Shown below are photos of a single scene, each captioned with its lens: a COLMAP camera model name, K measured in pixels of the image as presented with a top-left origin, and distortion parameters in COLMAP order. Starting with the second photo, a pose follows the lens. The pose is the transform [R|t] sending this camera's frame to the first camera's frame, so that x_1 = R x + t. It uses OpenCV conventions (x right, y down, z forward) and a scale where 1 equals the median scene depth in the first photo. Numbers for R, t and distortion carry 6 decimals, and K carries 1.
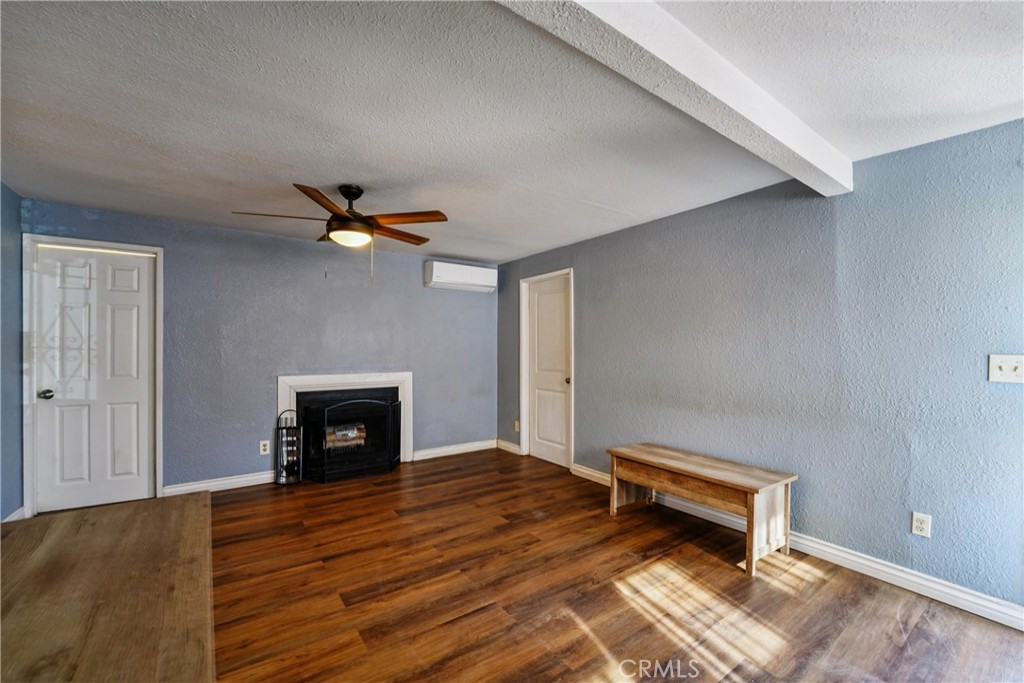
lens RADIAL K [[426.7, 0, 509.5], [0, 426.7, 342.7], [0, 0, 1]] dist [-0.028855, 0.002151]
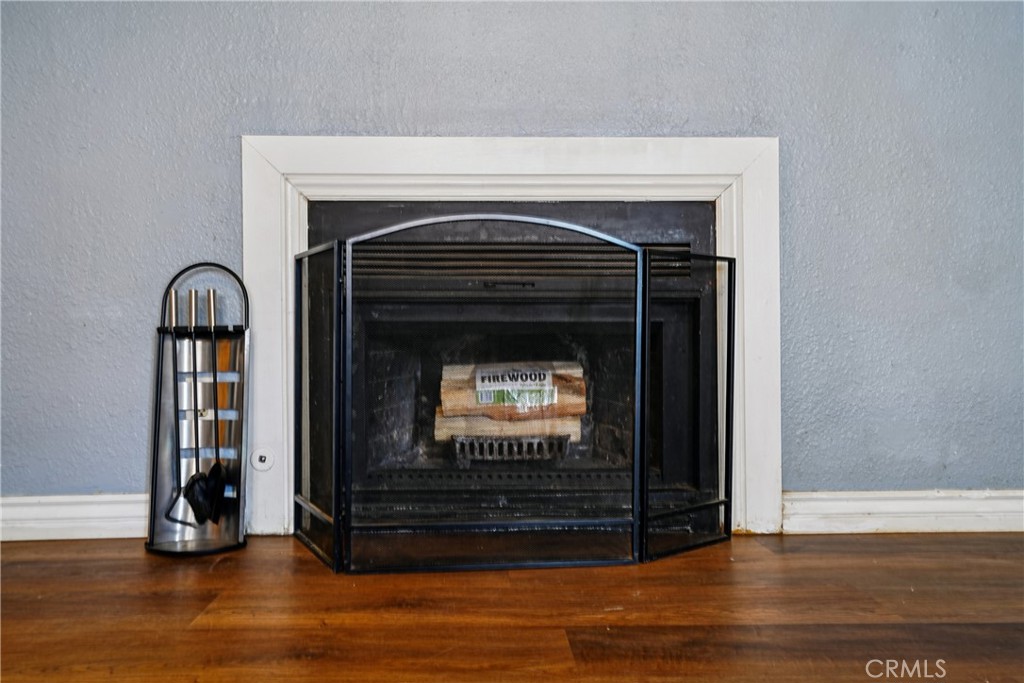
lens RADIAL K [[637.2, 0, 508.5], [0, 637.2, 343.2], [0, 0, 1]] dist [-0.007767, -0.000582]
pose [[0.828365, -0.005262, -0.560164, -0.164998], [0.008476, 0.999959, 0.003140, 0.181230], [0.560125, -0.007349, 0.828376, 0.665539]]
